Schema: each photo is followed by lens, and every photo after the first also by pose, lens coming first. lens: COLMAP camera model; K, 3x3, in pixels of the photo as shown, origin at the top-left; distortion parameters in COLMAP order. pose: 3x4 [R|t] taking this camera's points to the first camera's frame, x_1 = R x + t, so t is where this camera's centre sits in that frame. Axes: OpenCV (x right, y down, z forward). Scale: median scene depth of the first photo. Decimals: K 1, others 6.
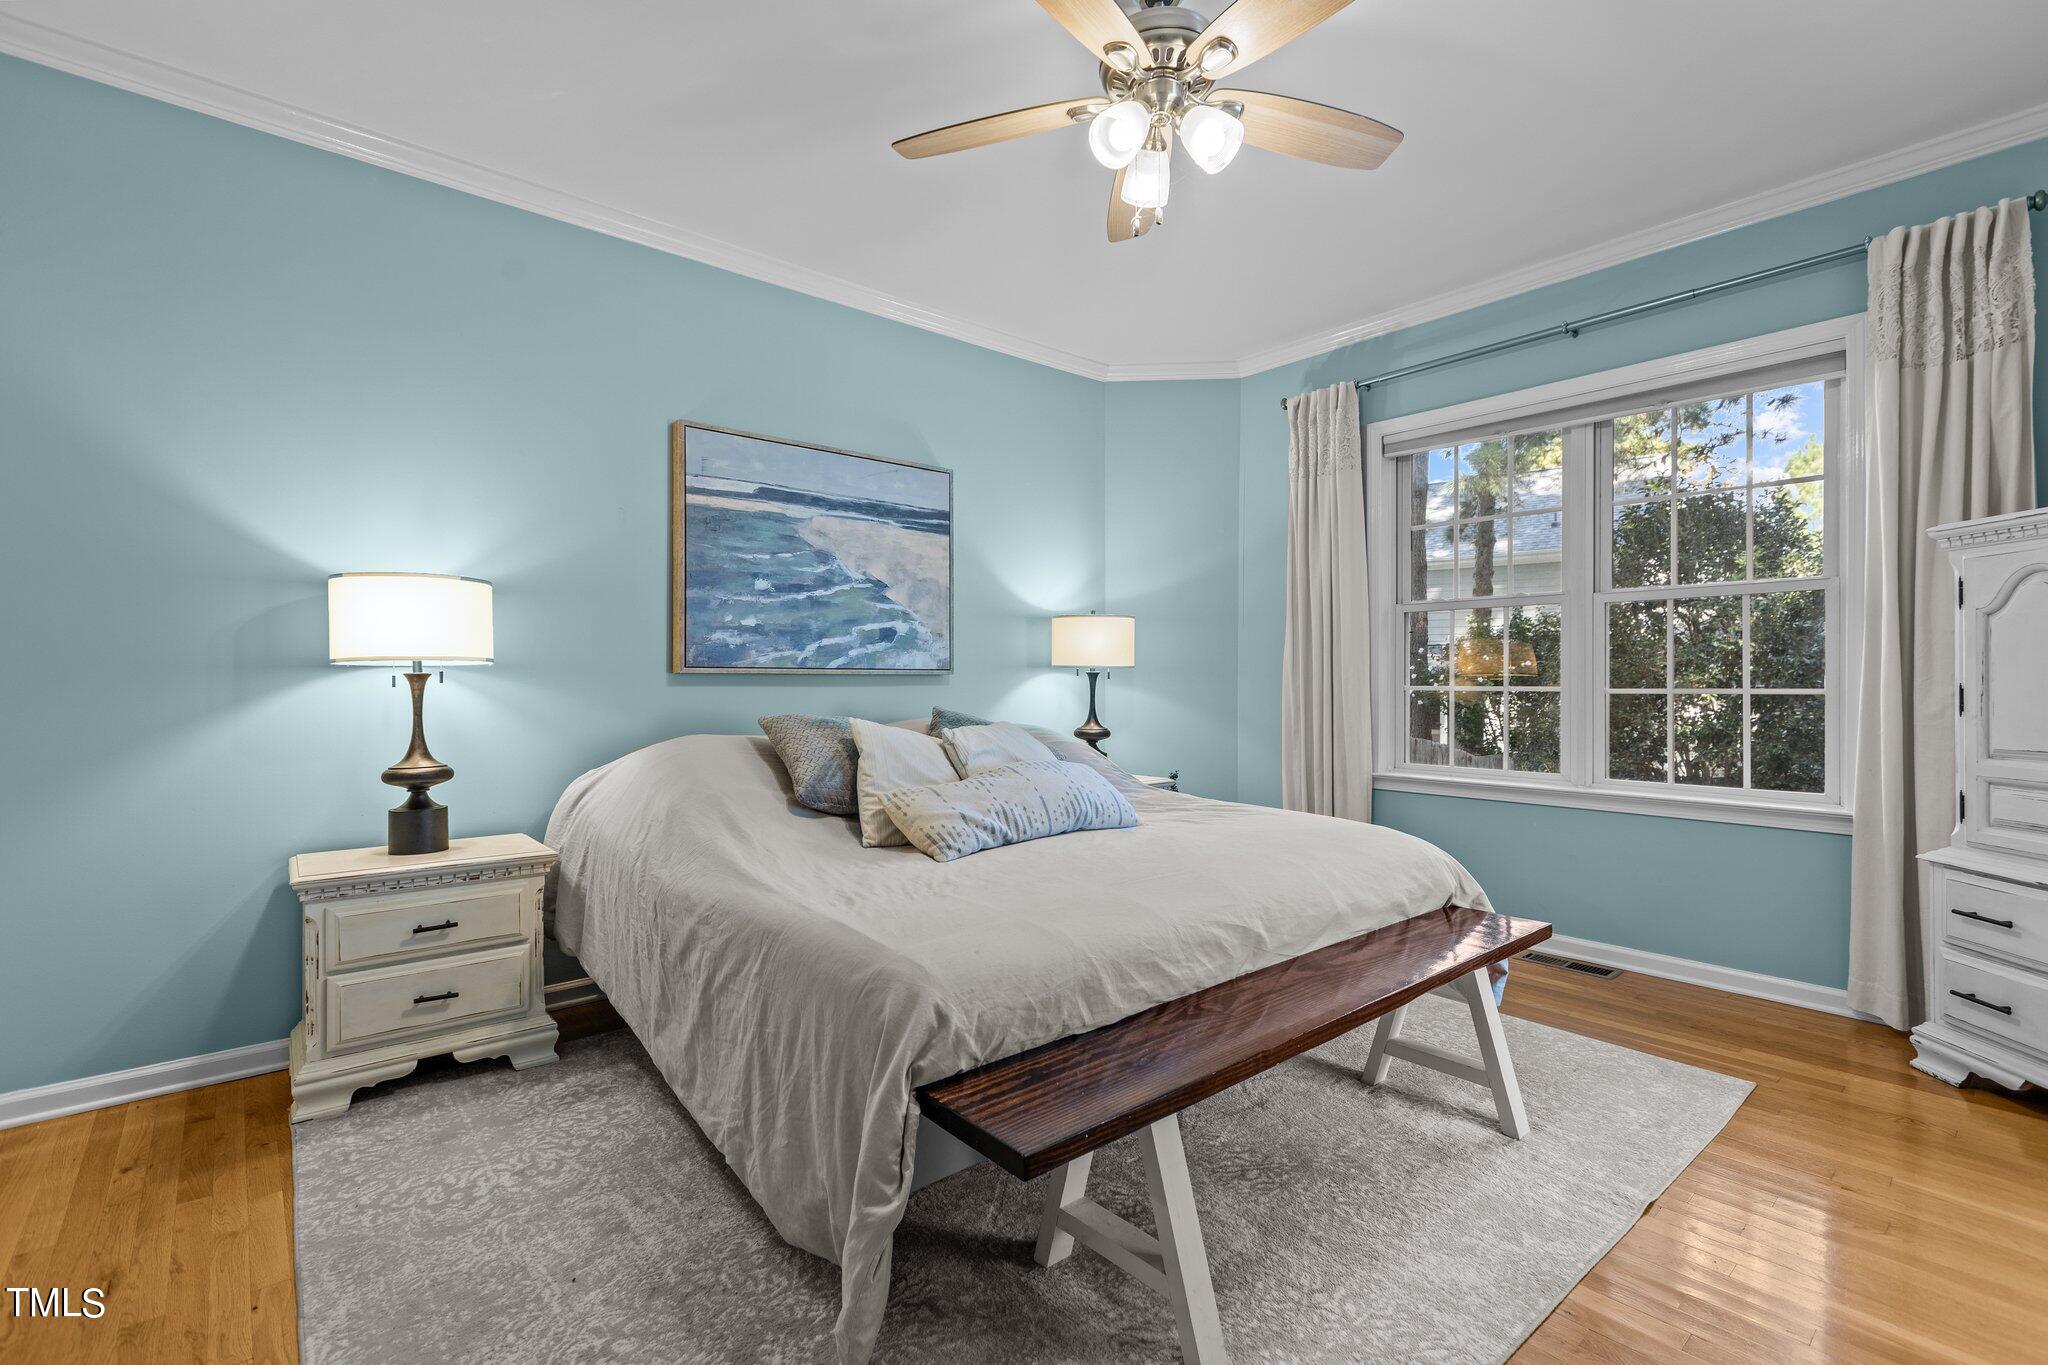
lens RADIAL K [[923.9, 0, 1022.6], [0, 923.9, 673.1], [0, 0, 1]] dist [0.003916, 0.000594]
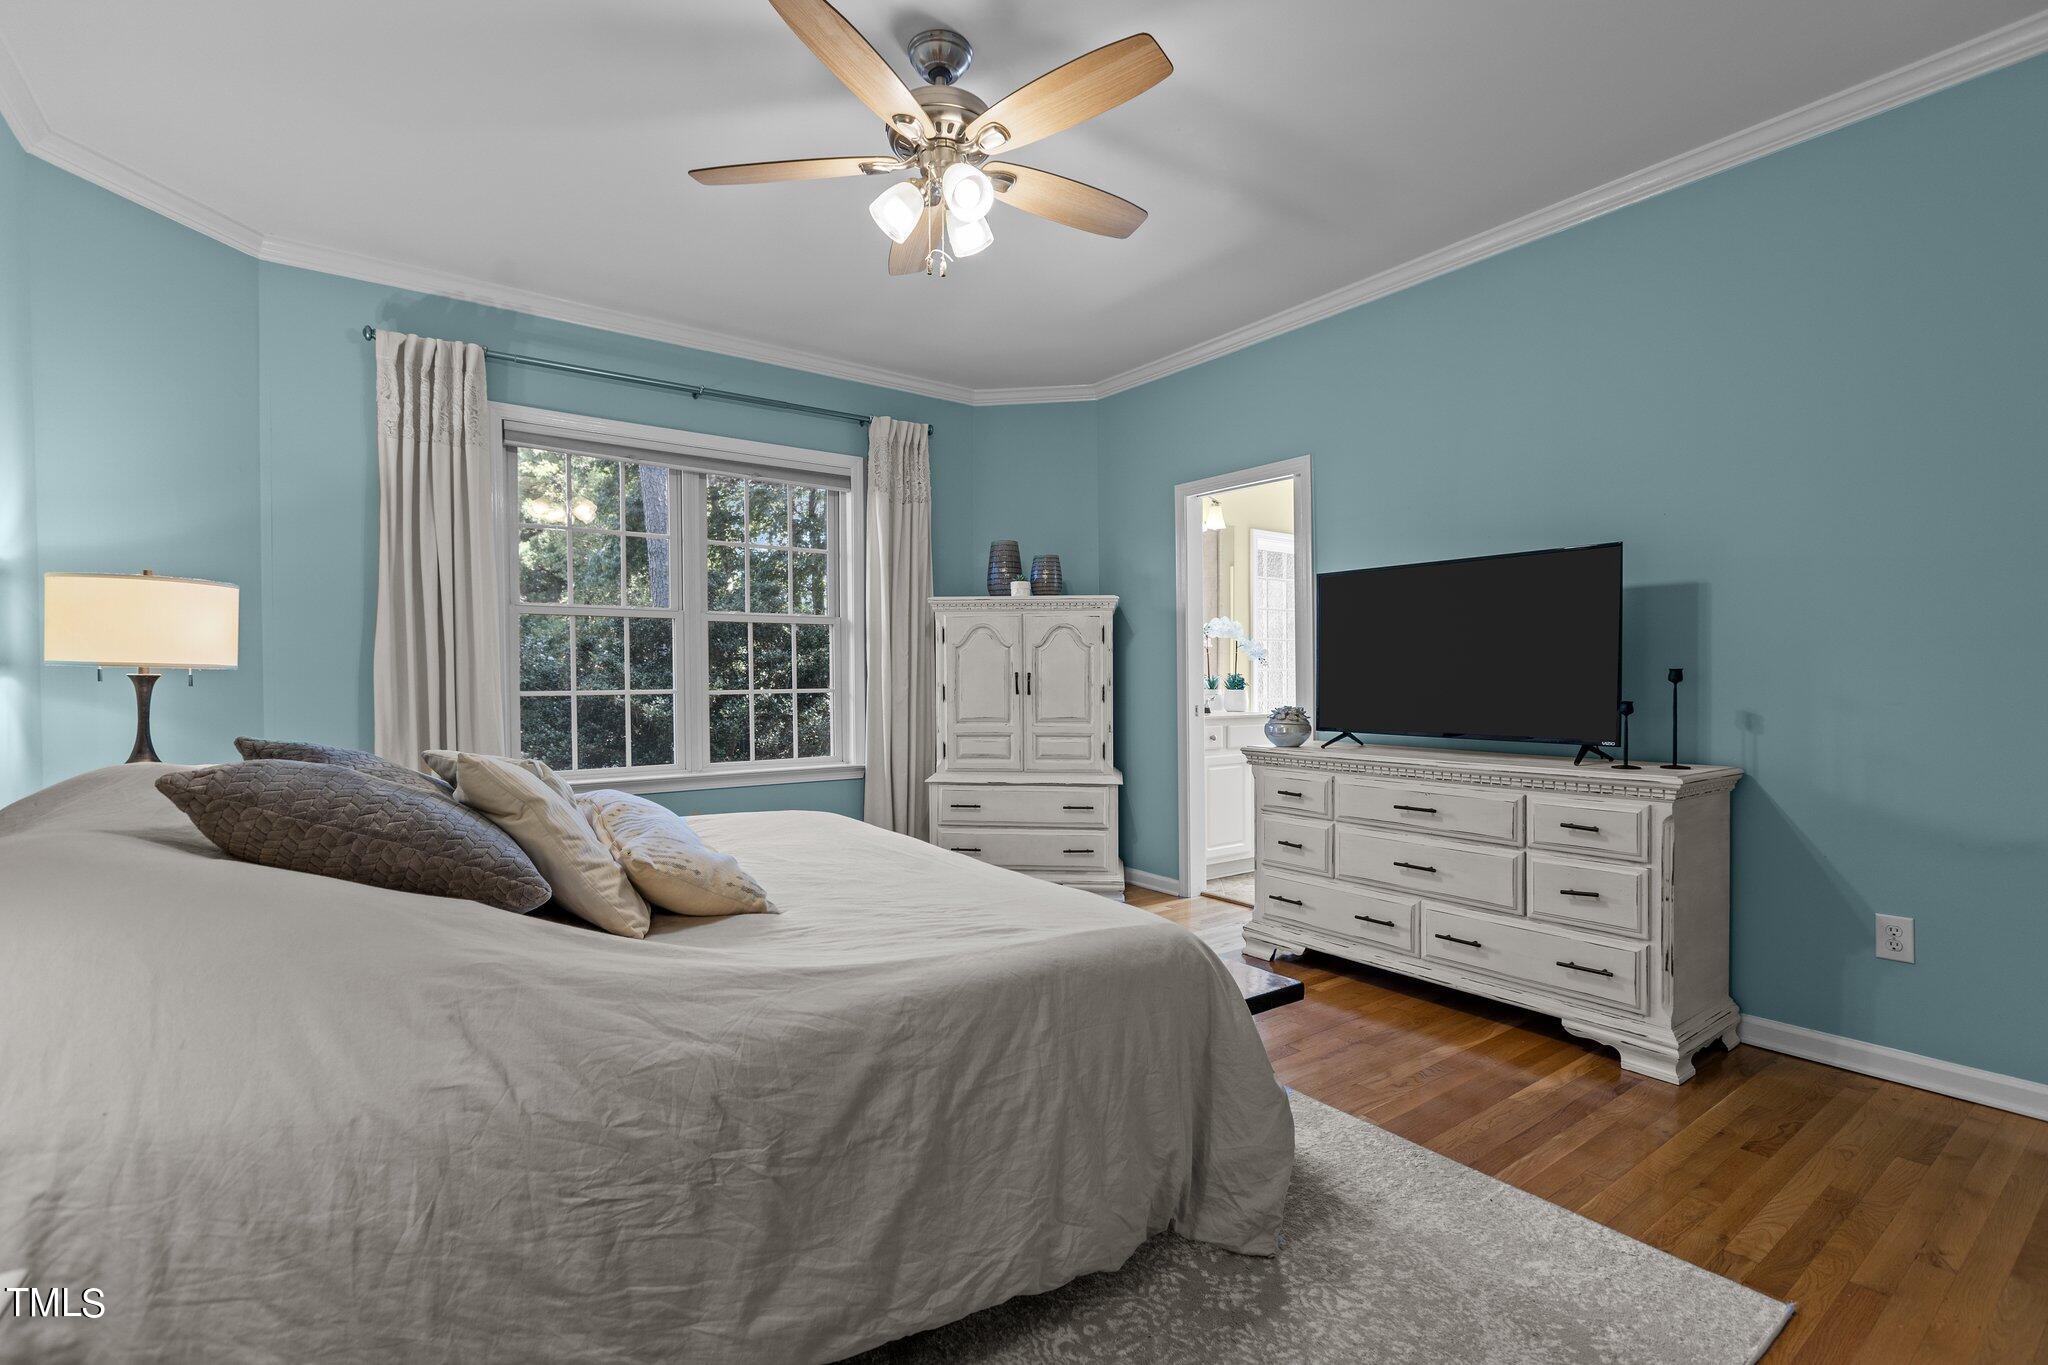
lens RADIAL K [[923.9, 0, 1025.3], [0, 923.9, 692.7], [0, 0, 1]] dist [0.003916, 0.000594]
pose [[0.080573, -0.014387, 0.996645, -0.570411], [-0.001269, 0.999894, 0.014536, 0.000800], [-0.996748, -0.002436, 0.080546, 0.478345]]
